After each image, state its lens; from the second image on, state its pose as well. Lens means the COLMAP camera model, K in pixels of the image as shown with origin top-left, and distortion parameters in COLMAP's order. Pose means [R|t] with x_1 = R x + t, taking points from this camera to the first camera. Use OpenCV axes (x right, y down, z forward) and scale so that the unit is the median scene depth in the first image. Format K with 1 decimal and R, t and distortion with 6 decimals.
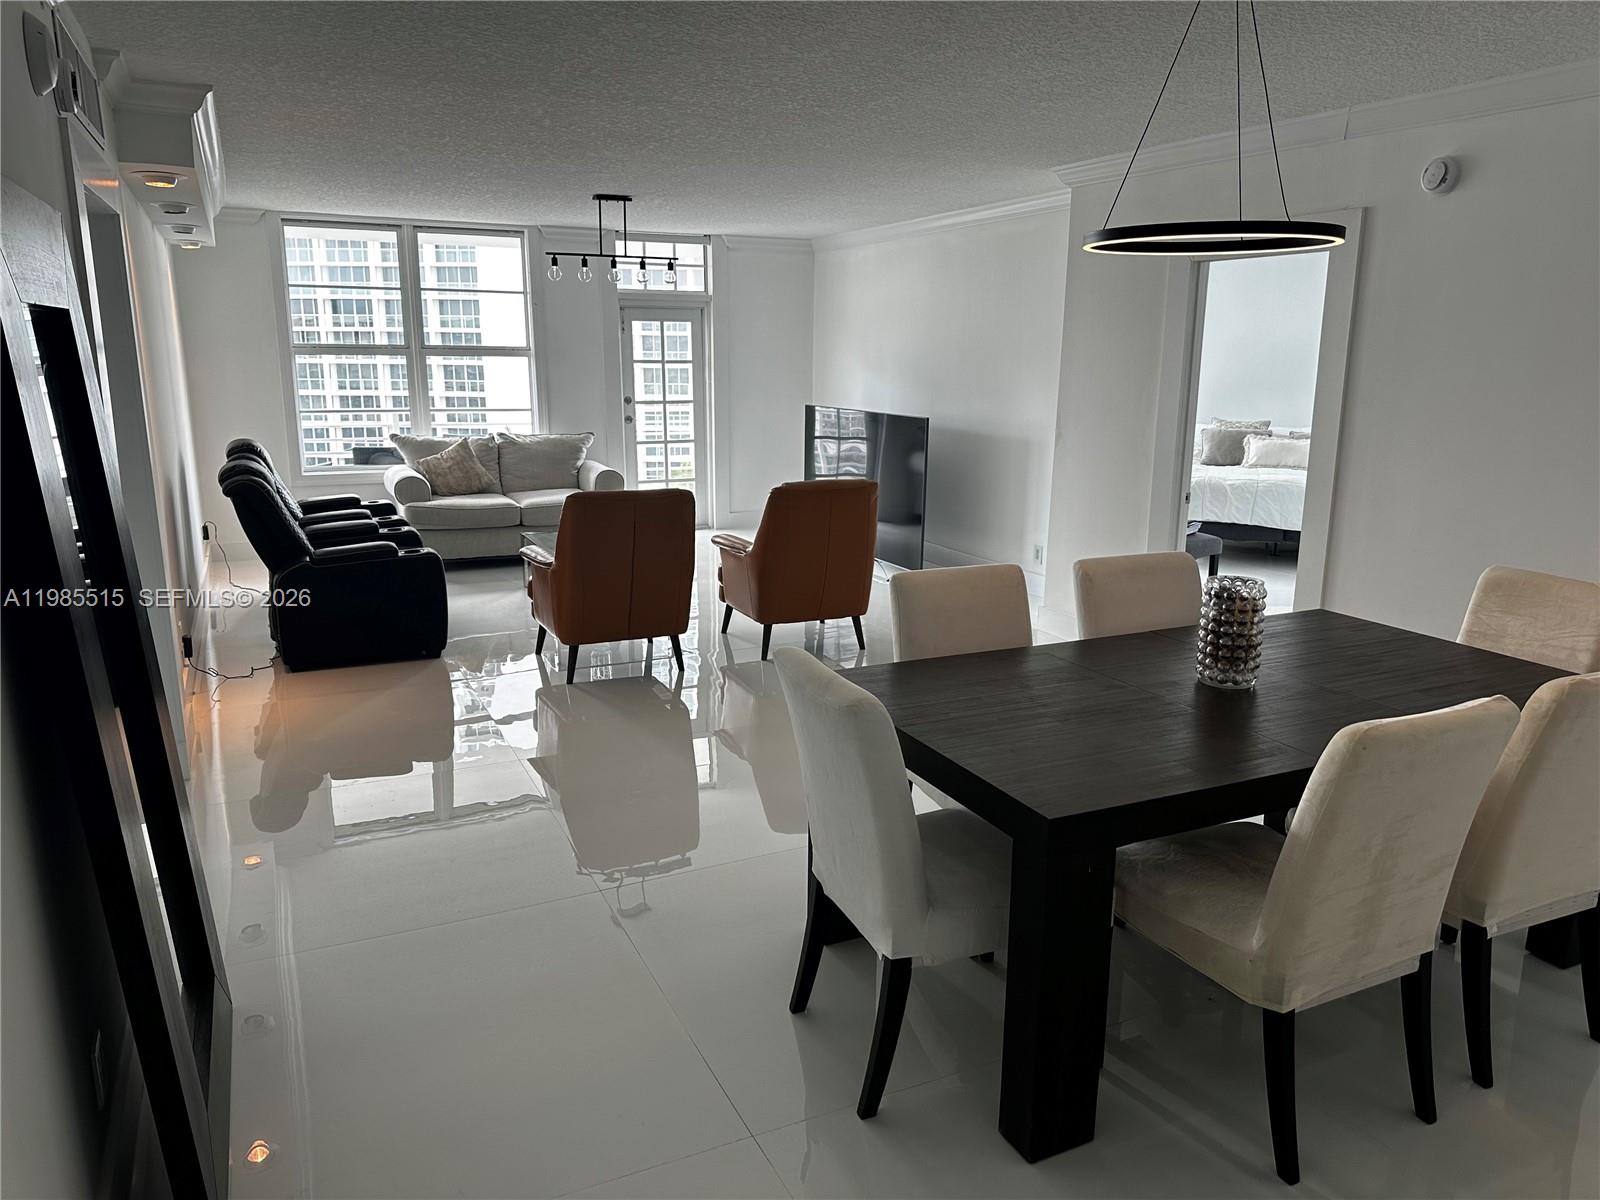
lens RADIAL K [[1129.6, 0, 800.0], [0, 1129.6, 600.0], [0, 0, 1]] dist [0.094033, -0.104053]
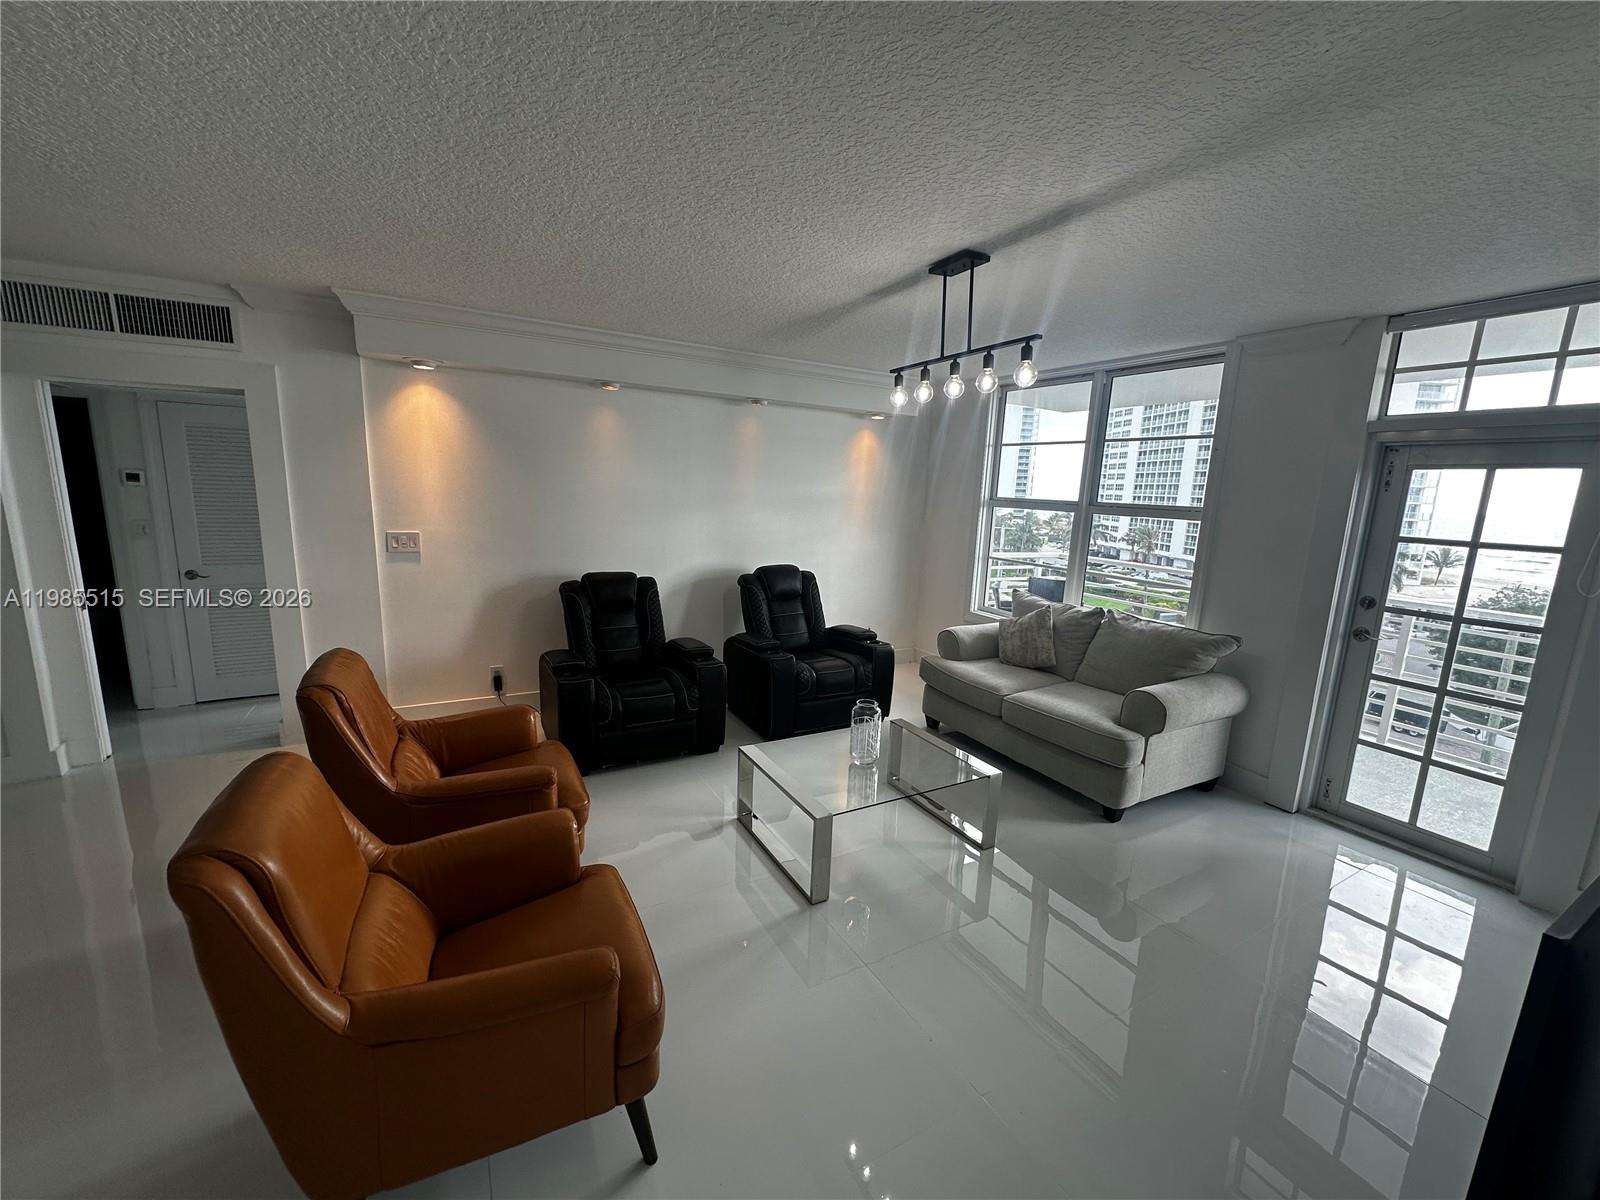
lens RADIAL K [[639.7, 0, 800.0], [0, 639.7, 600.0], [0, 0, 1]] dist [0.001740, 0.000021]
pose [[0.070392, 0.175128, -0.982026, 0.201290], [-0.256702, 0.954492, 0.151818, -0.239867], [0.963924, 0.241401, 0.112145, 1.044379]]
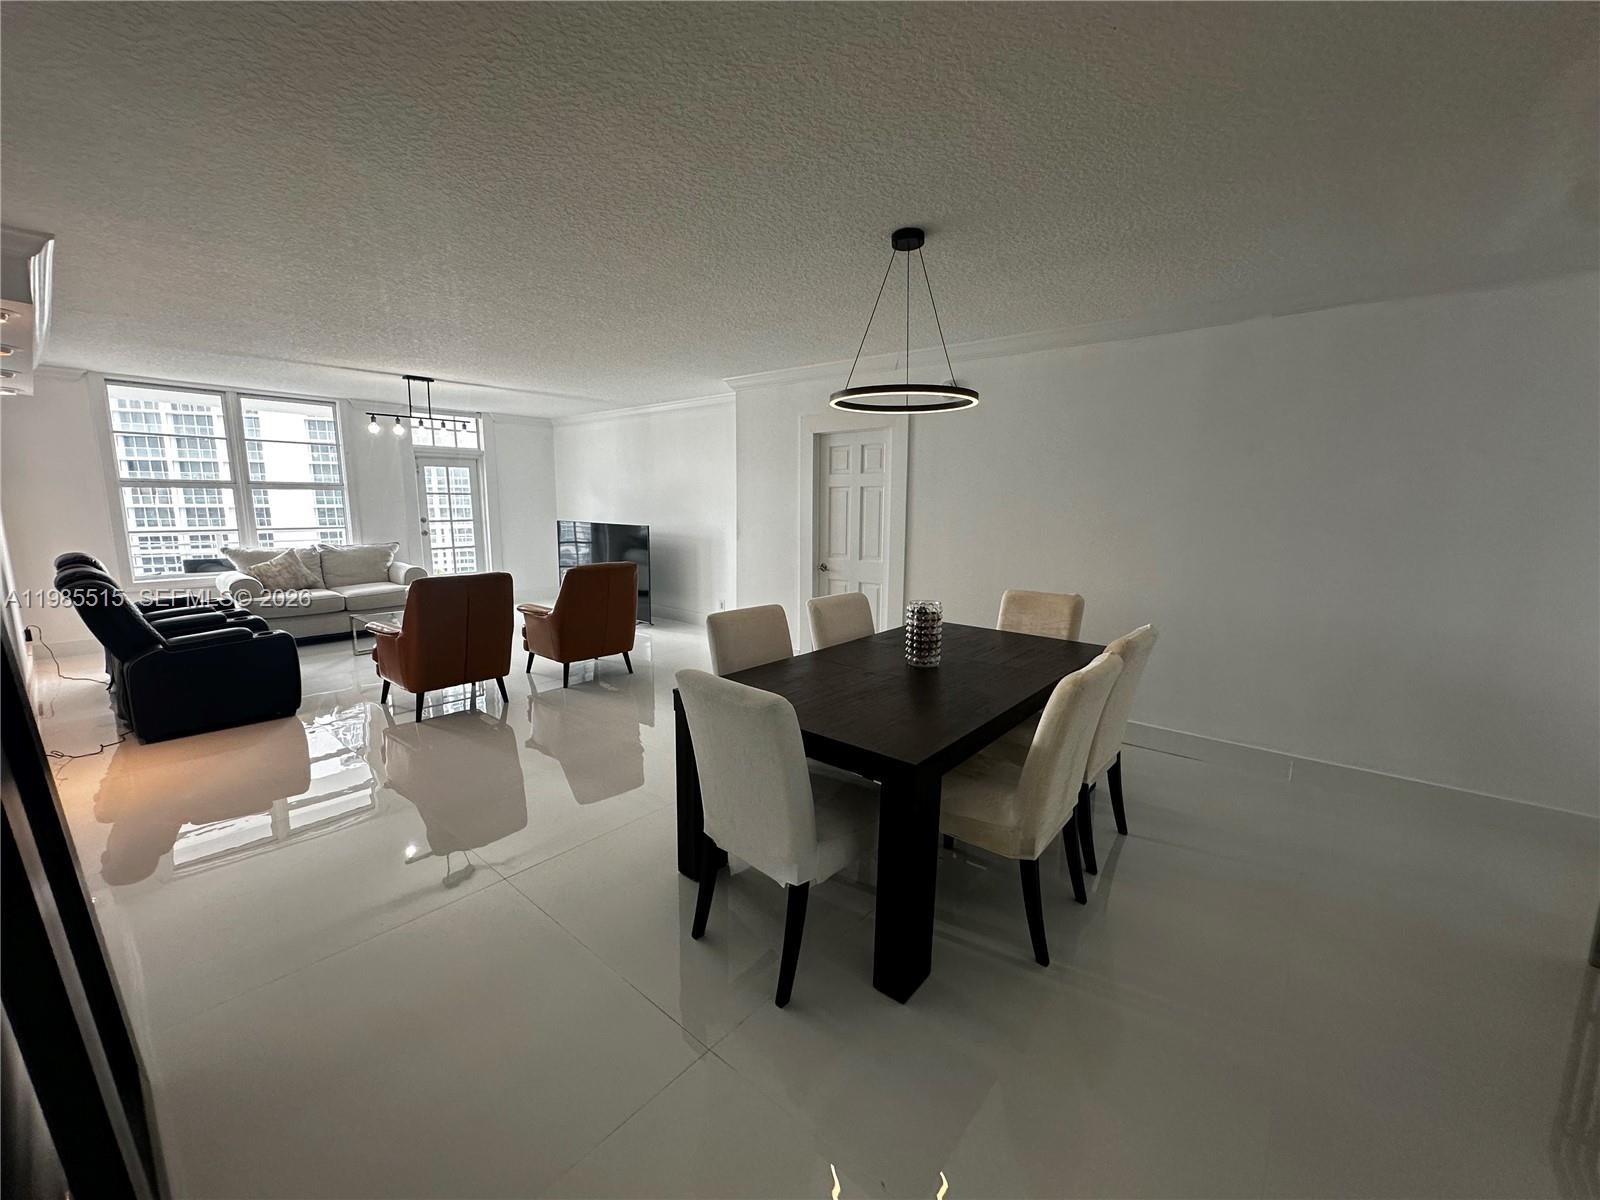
lens RADIAL K [[639.7, 0, 800.0], [0, 639.7, 600.0], [0, 0, 1]] dist [0.001740, 0.000021]
pose [[0.910619, -0.061752, 0.408608, -0.082696], [0.086557, 0.995341, -0.042475, 0.001624], [-0.404081, 0.074047, 0.911721, 0.105264]]
